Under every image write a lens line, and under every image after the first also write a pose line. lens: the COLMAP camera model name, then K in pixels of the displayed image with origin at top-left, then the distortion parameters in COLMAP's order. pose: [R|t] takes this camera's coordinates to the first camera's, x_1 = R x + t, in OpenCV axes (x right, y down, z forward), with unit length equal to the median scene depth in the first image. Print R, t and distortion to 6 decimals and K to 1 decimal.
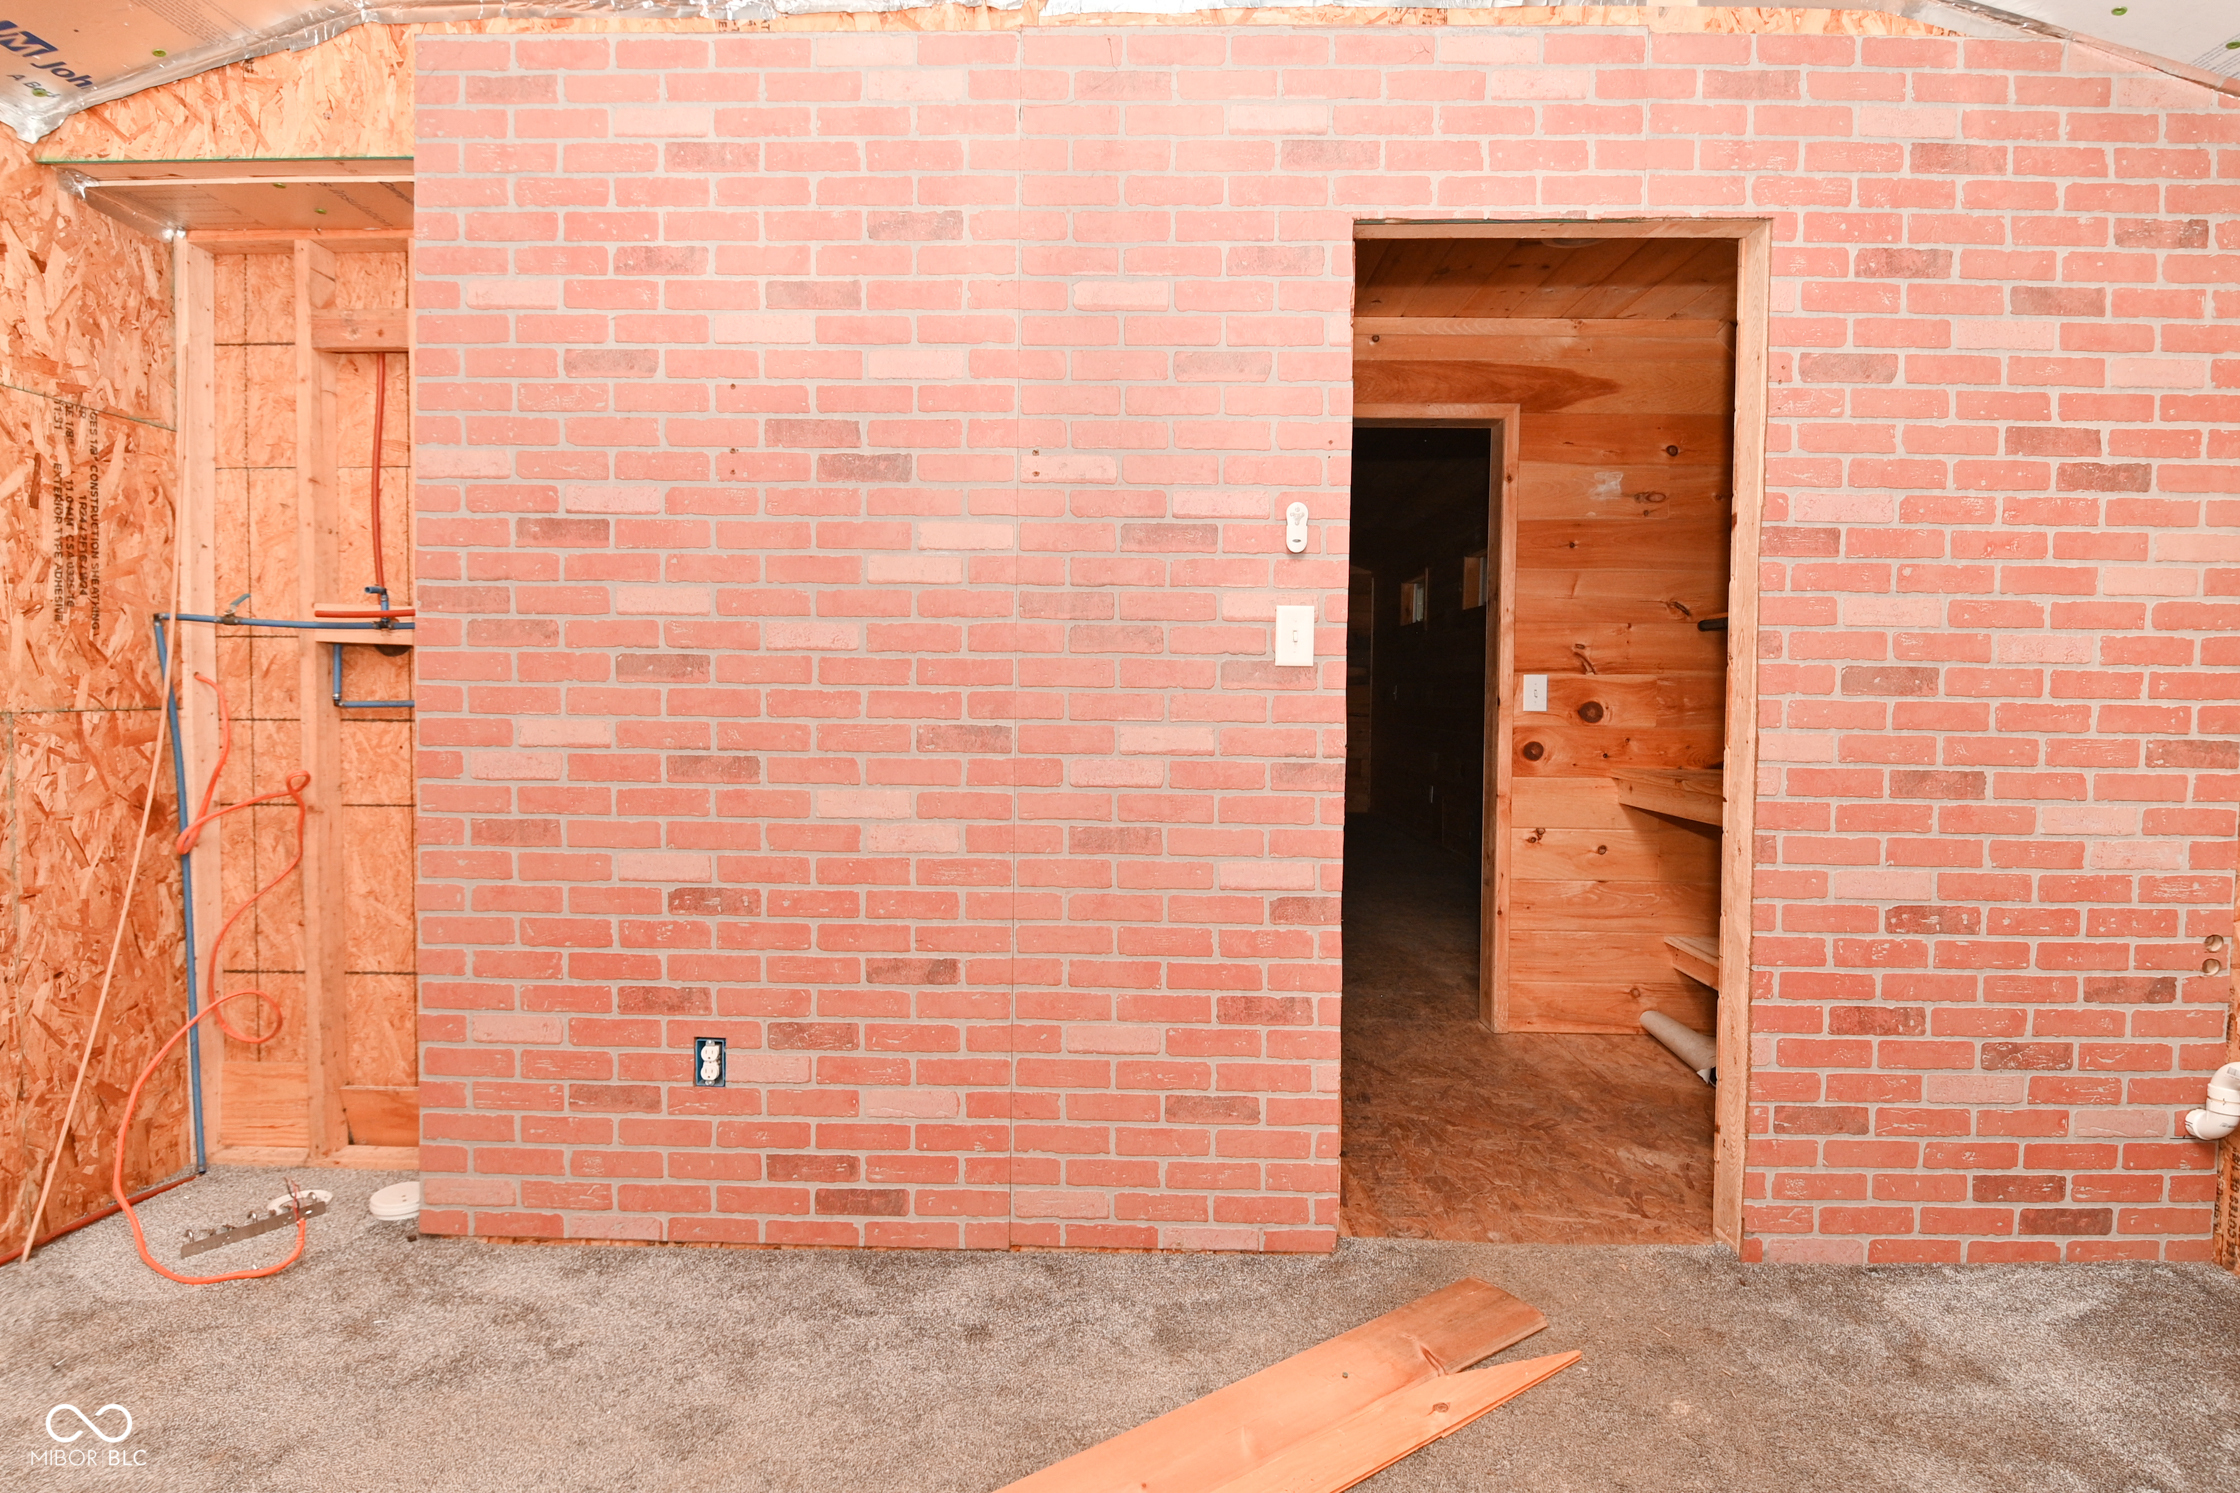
lens RADIAL K [[1600.3, 0, 1120.0], [0, 1600.3, 746.5], [0, 0, 1]] dist [-0.005384, -0.005389]
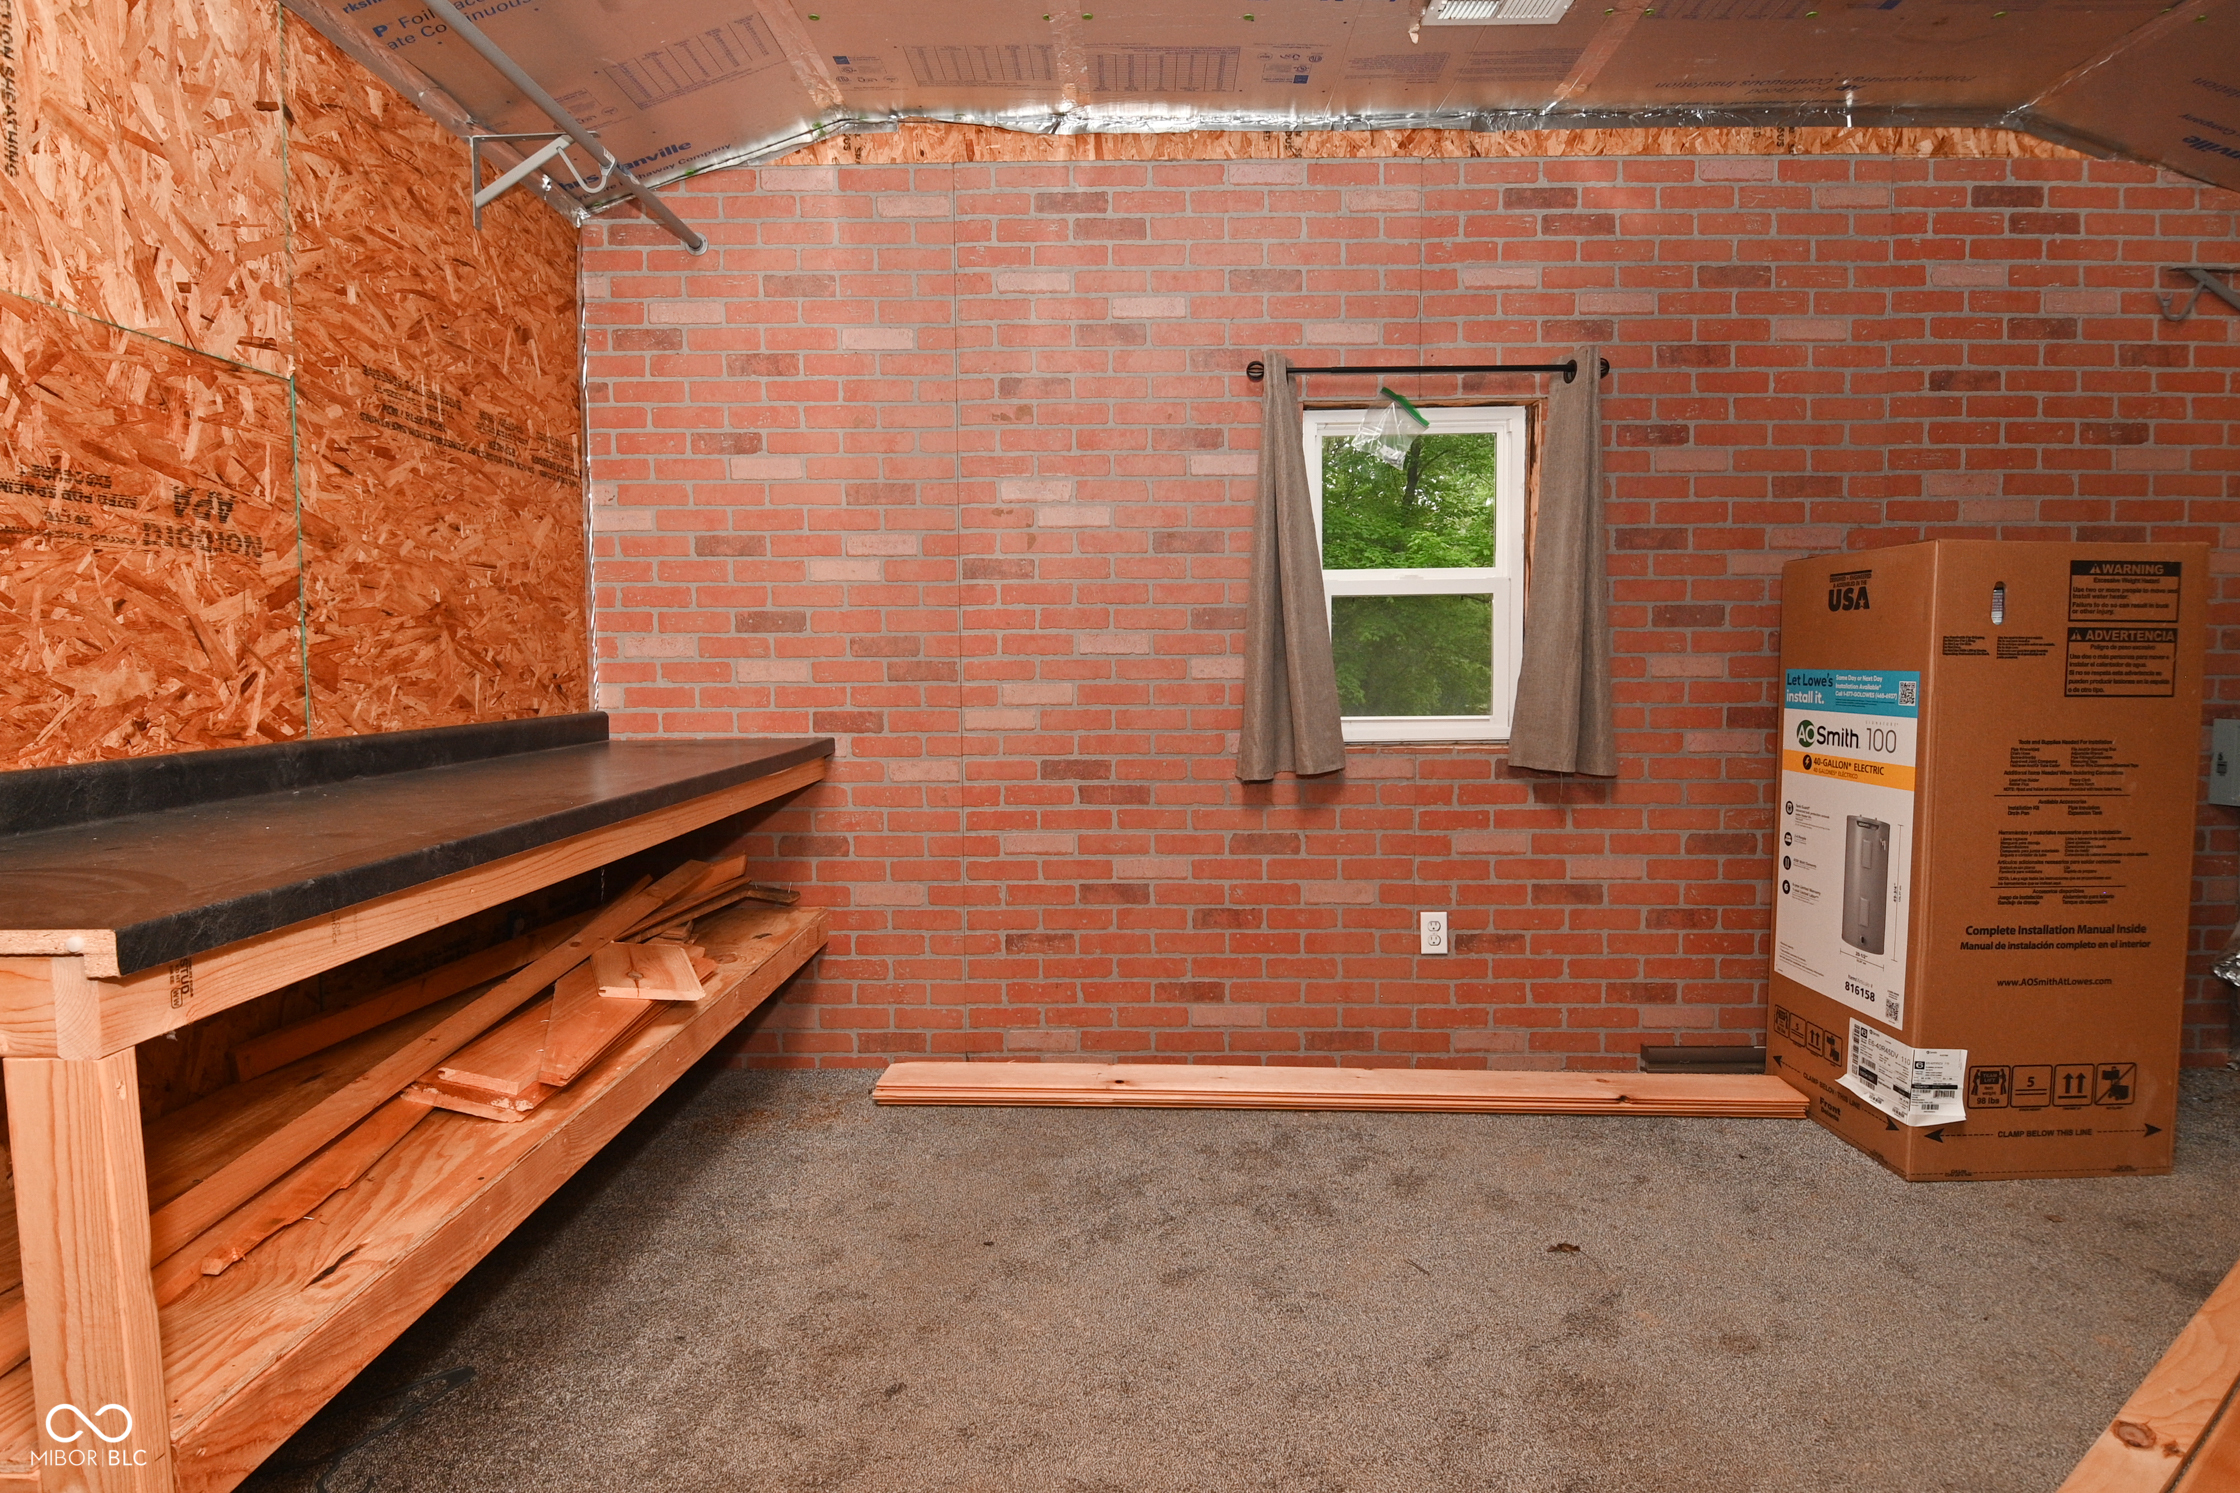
lens RADIAL K [[1179.8, 0, 1115.5], [0, 1179.8, 730.0], [0, 0, 1]] dist [0.015735, -0.021283]
pose [[-0.999498, 0.017523, 0.026410, 0.545435], [-0.021022, -0.990119, -0.138648, 0.007409], [0.023719, -0.139133, 0.989990, -0.009674]]
